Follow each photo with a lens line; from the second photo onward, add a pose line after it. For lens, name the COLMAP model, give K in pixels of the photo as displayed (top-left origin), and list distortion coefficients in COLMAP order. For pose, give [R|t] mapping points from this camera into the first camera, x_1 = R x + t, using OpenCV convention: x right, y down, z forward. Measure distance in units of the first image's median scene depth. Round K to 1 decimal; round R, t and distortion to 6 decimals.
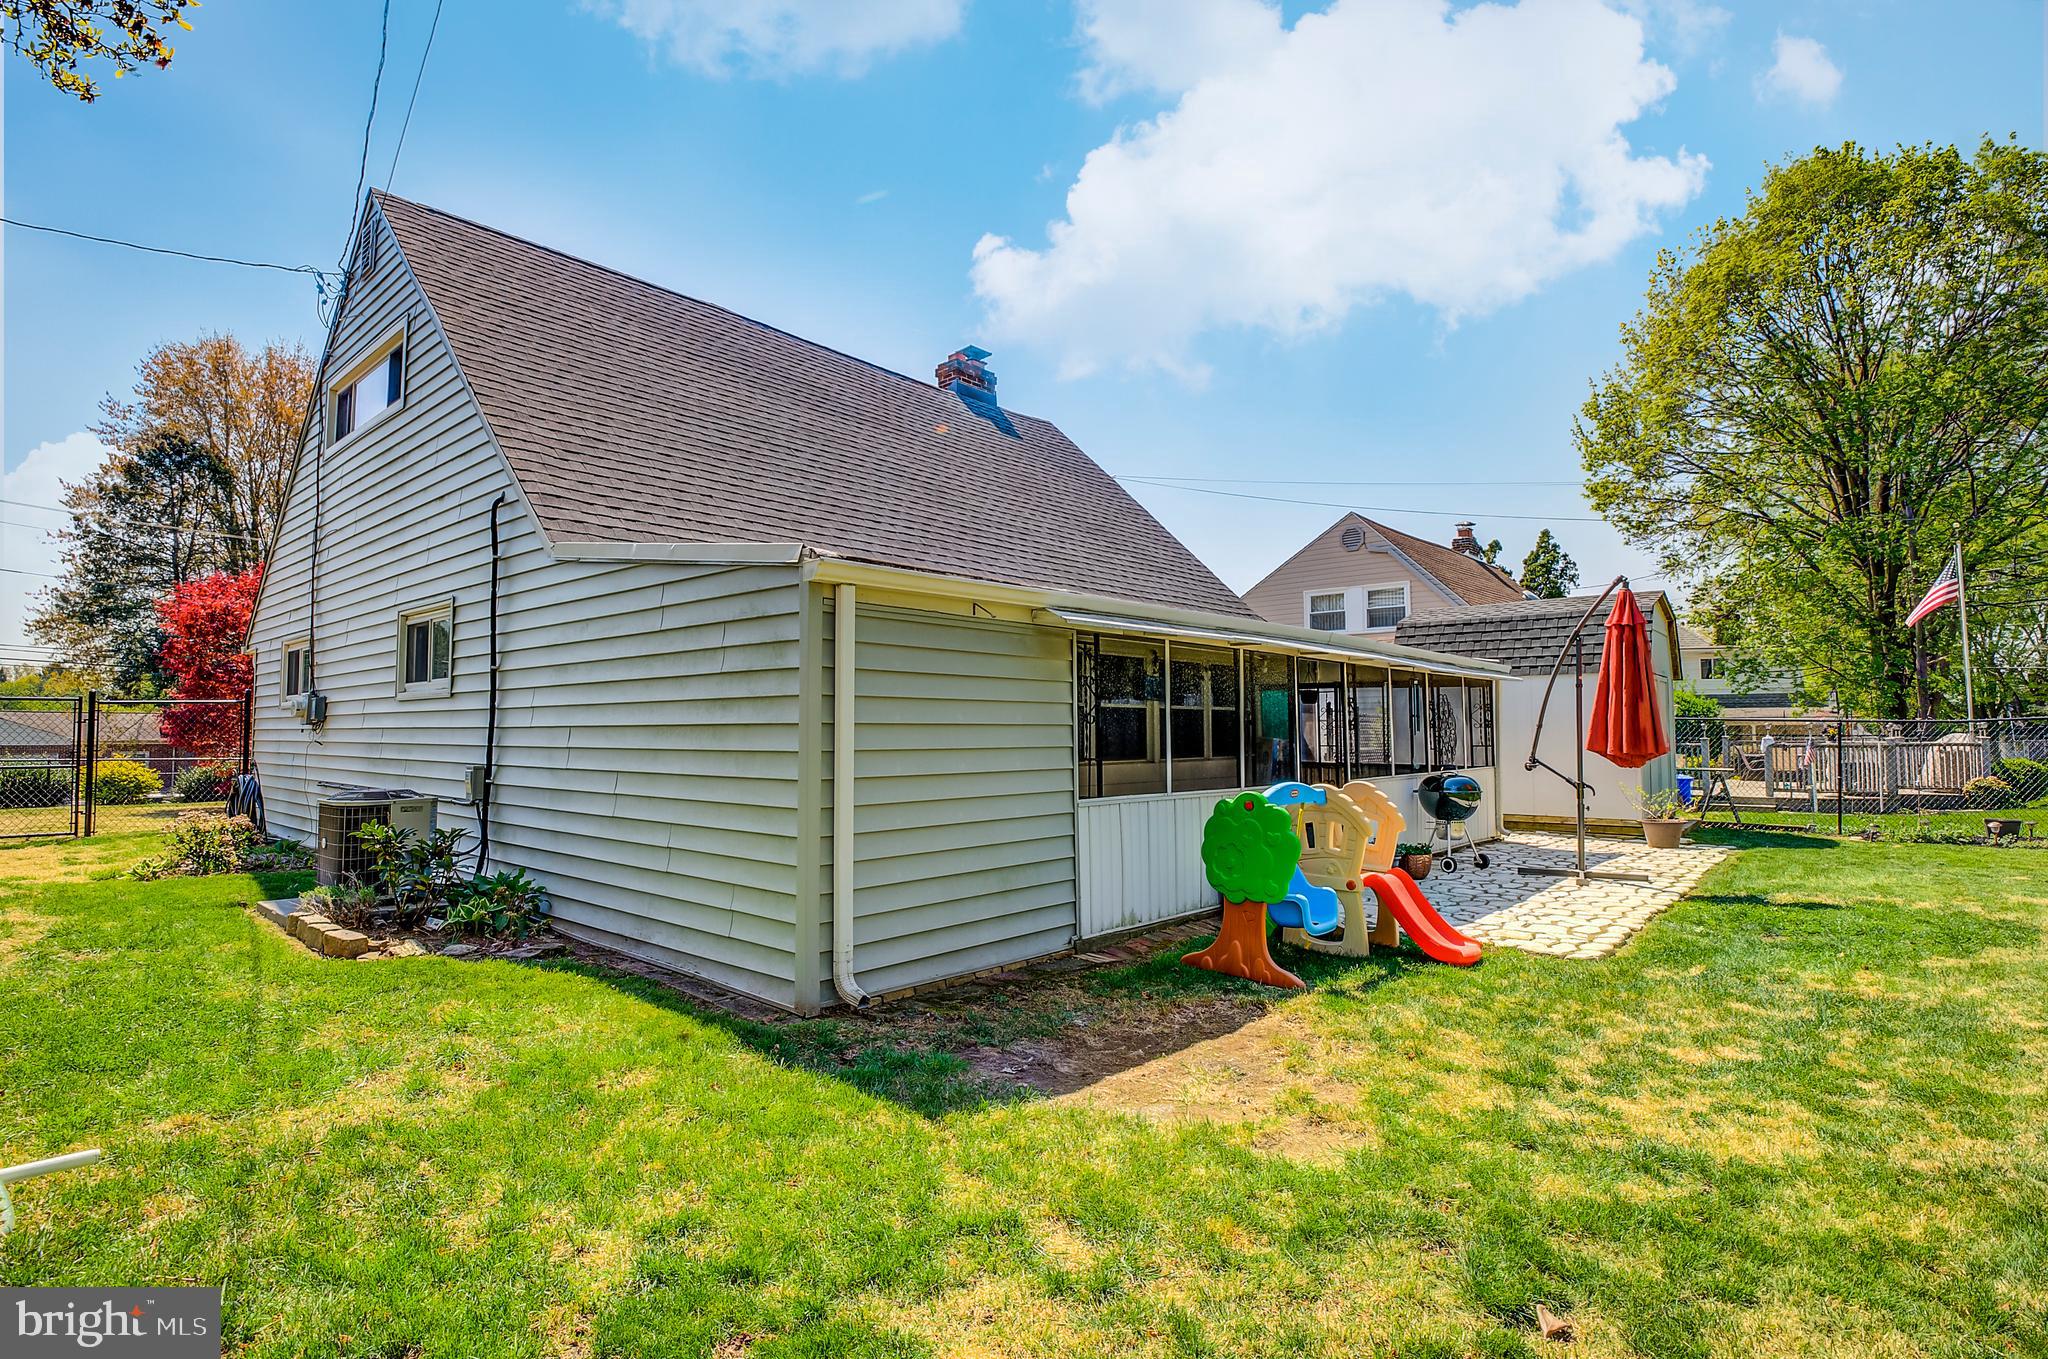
lens RADIAL K [[1002.9, 0, 1024.0], [0, 1002.9, 679.5], [0, 0, 1]] dist [-0.026046, -0.001689]
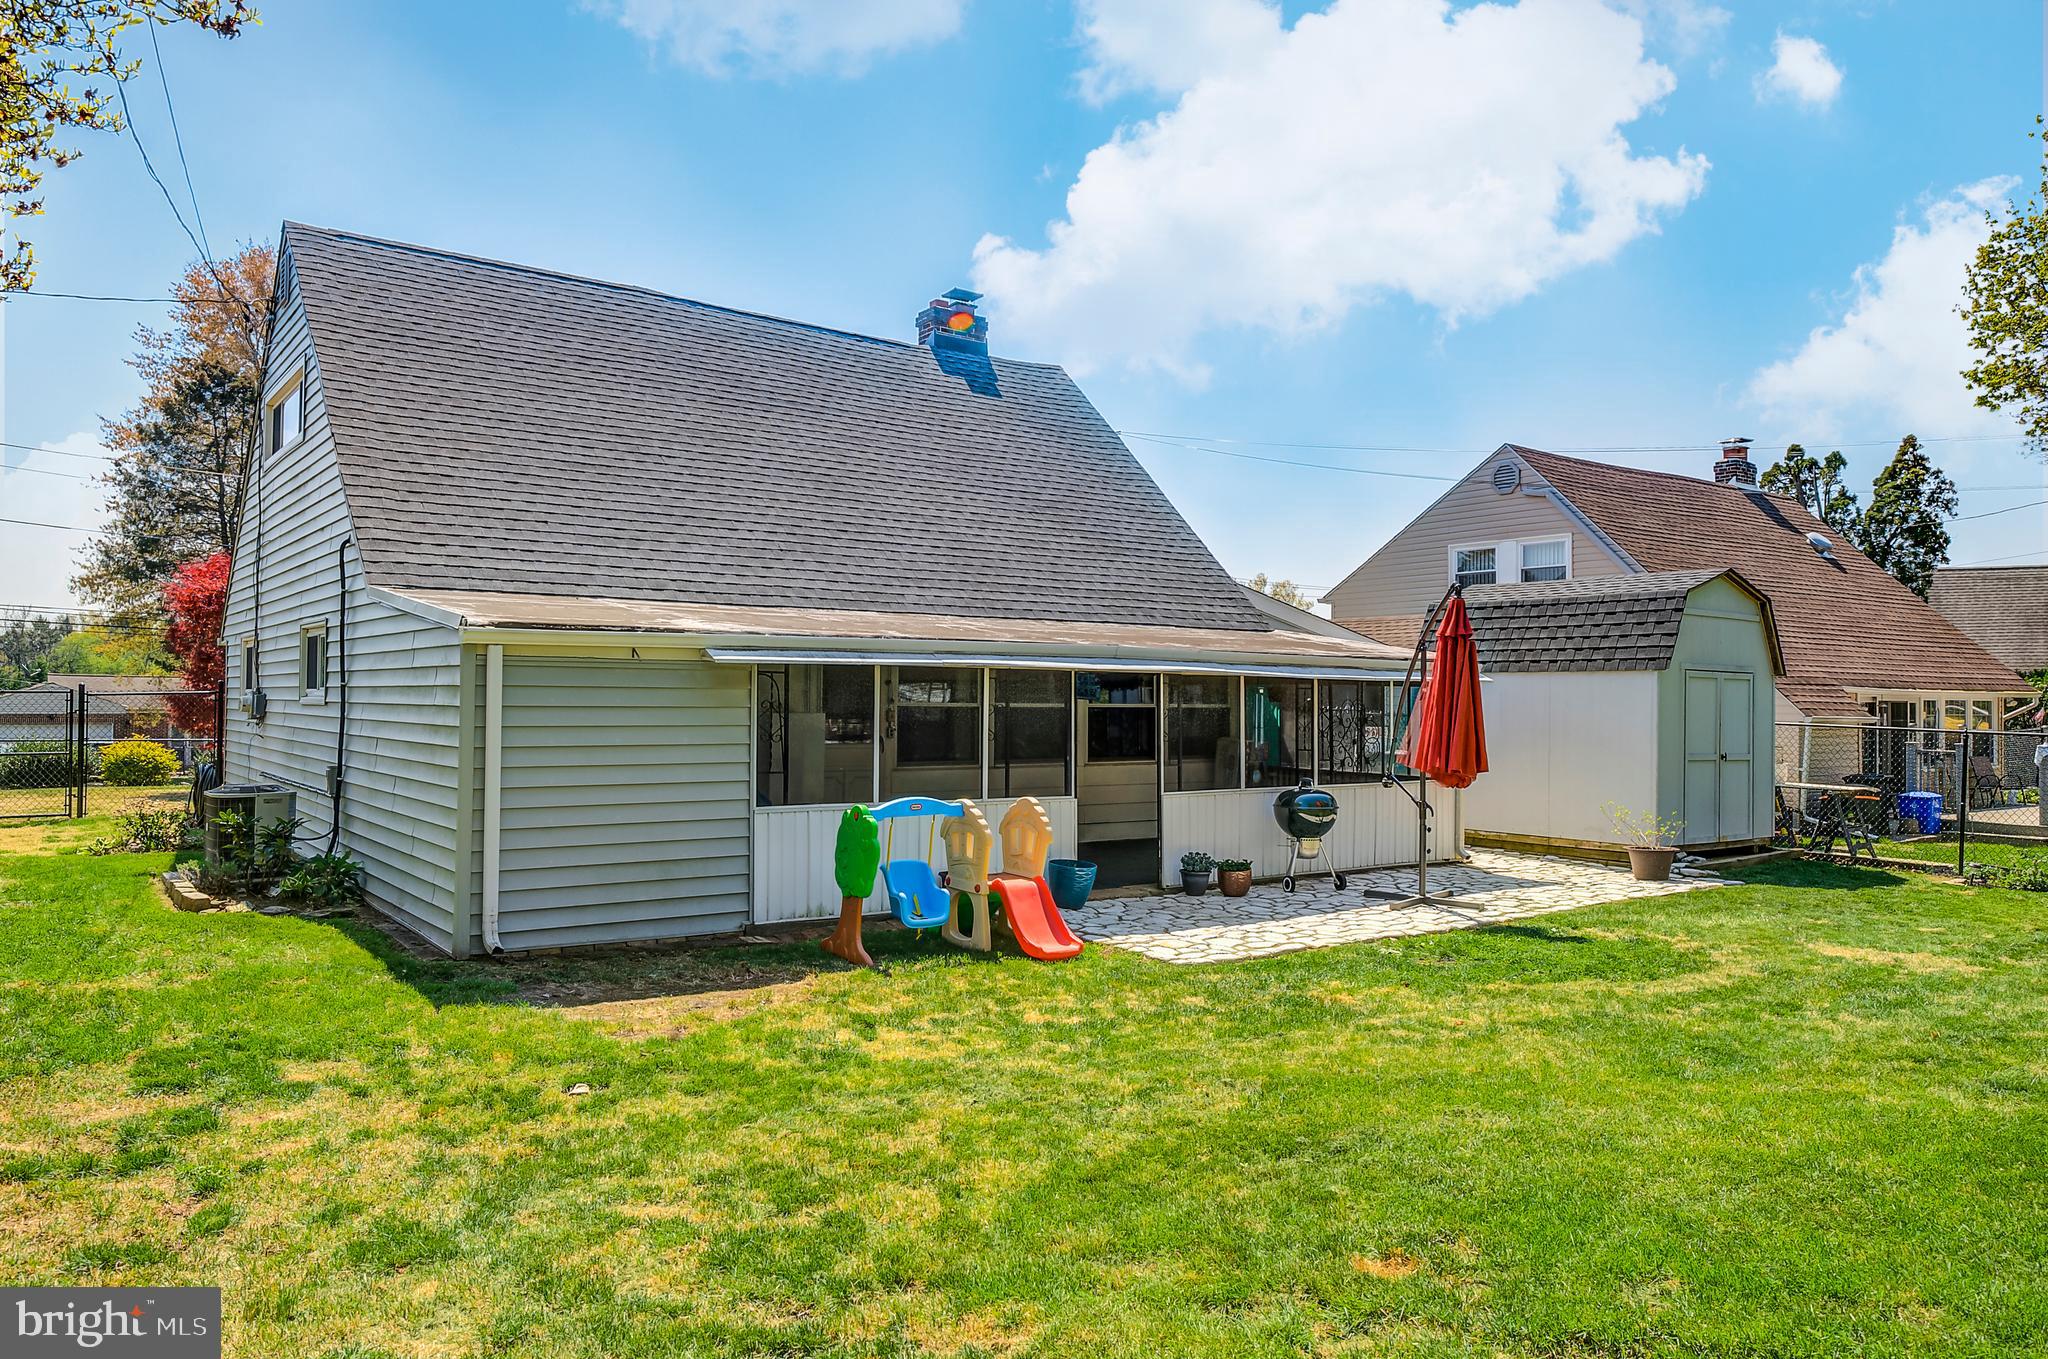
lens RADIAL K [[1380.1, 0, 1024.0], [0, 1380.1, 679.5], [0, 0, 1]] dist [0.007379, 0.002374]
pose [[0.978636, 0.007495, -0.205463, 0.407329], [0.000066, 0.999324, 0.036768, -0.052551], [0.205600, -0.035996, 0.977974, -0.303591]]
